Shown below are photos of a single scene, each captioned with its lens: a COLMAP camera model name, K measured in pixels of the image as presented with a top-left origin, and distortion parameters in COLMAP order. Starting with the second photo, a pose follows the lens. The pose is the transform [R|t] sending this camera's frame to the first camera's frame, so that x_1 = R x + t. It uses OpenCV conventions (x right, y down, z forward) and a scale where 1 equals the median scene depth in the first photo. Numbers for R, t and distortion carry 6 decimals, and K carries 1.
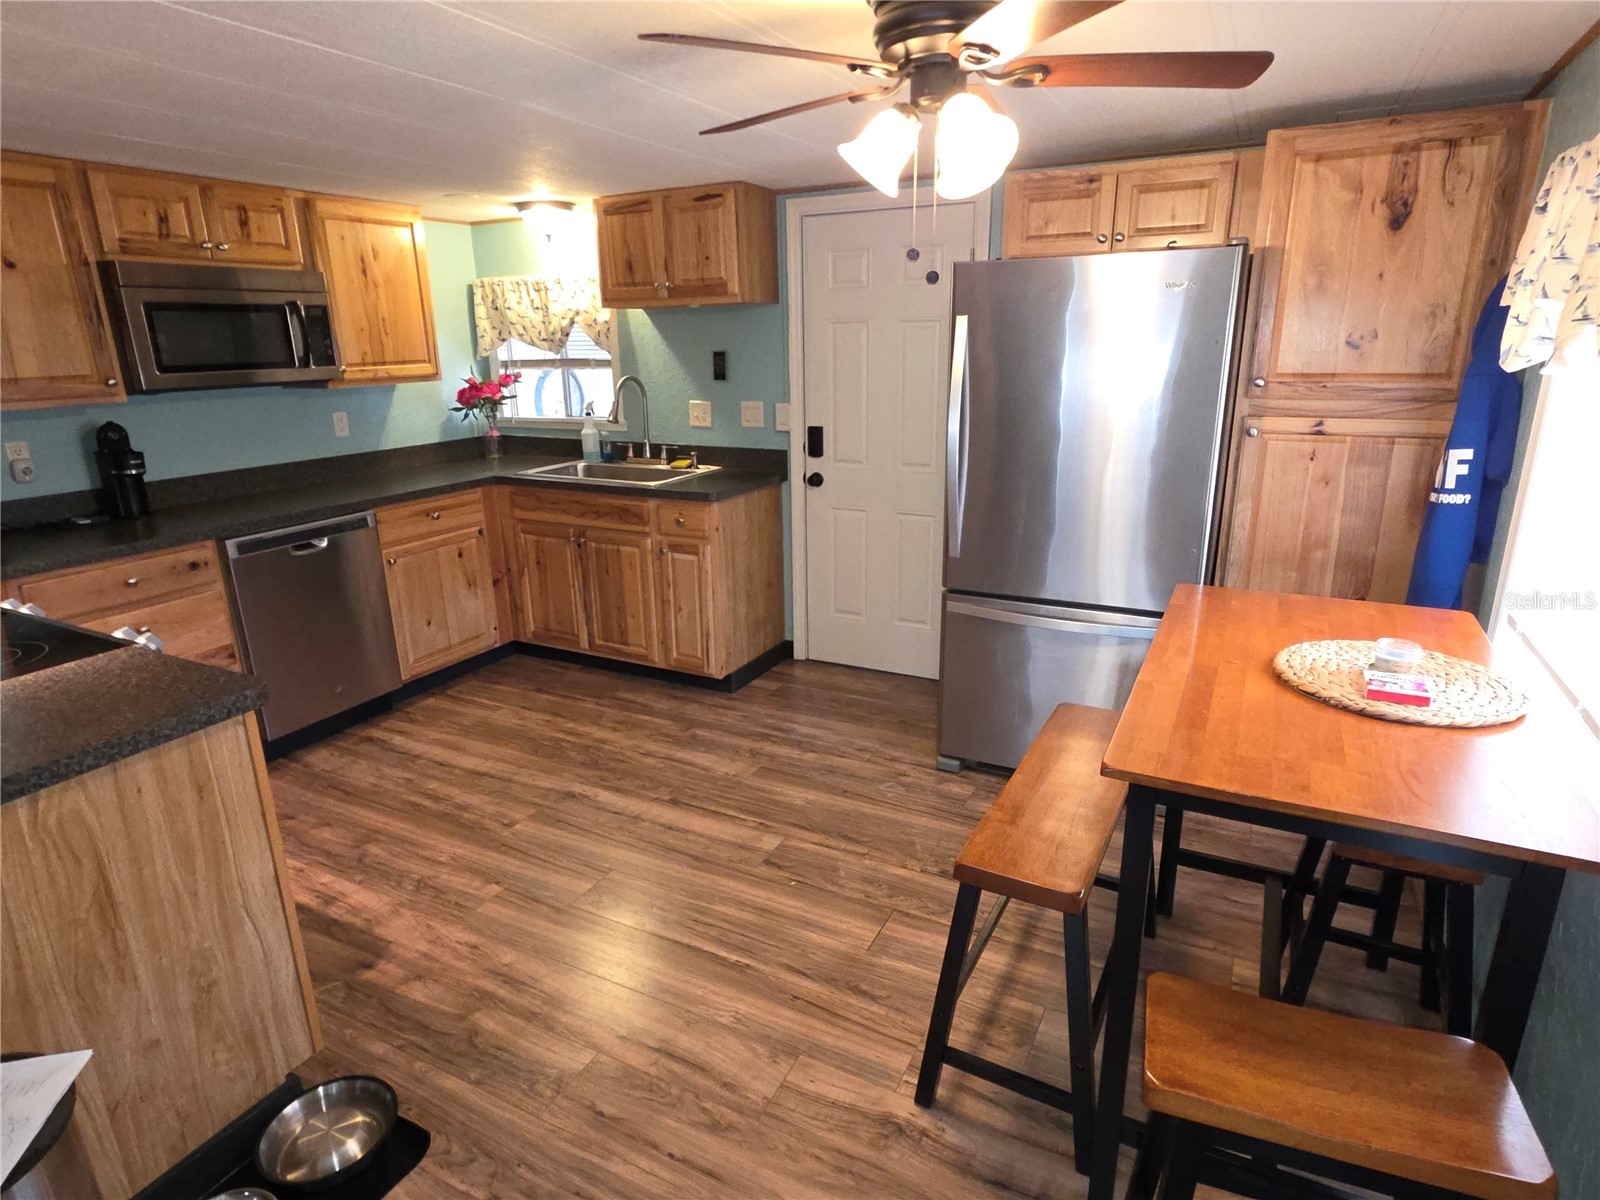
lens RADIAL K [[892.3, 0, 797.7], [0, 892.3, 602.5], [0, 0, 1]] dist [-0.000273, -0.000557]
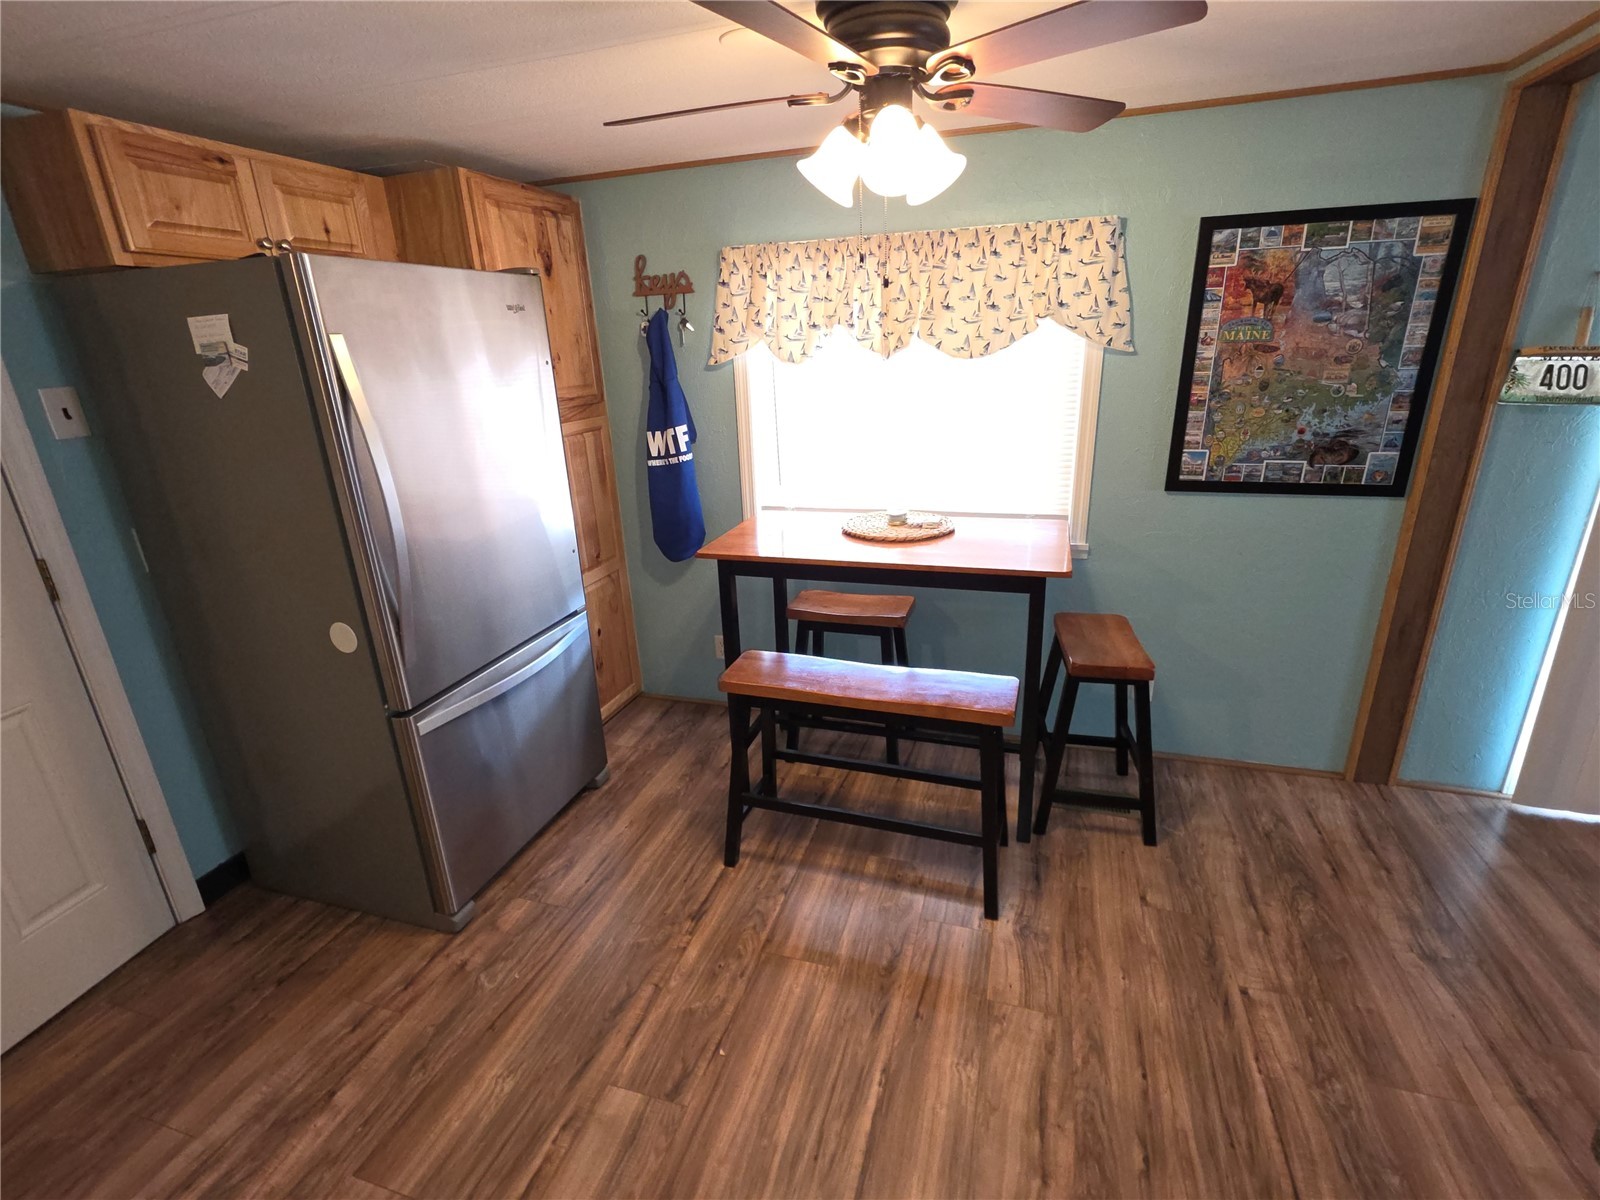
lens RADIAL K [[743.6, 0, 794.9], [0, 743.6, 596.4], [0, 0, 1]] dist [0.004064, -0.000266]
pose [[-0.162630, -0.303514, 0.938846, -0.511749], [0.324118, 0.882278, 0.341371, -0.244270], [-0.931933, 0.359814, -0.045111, 0.829656]]
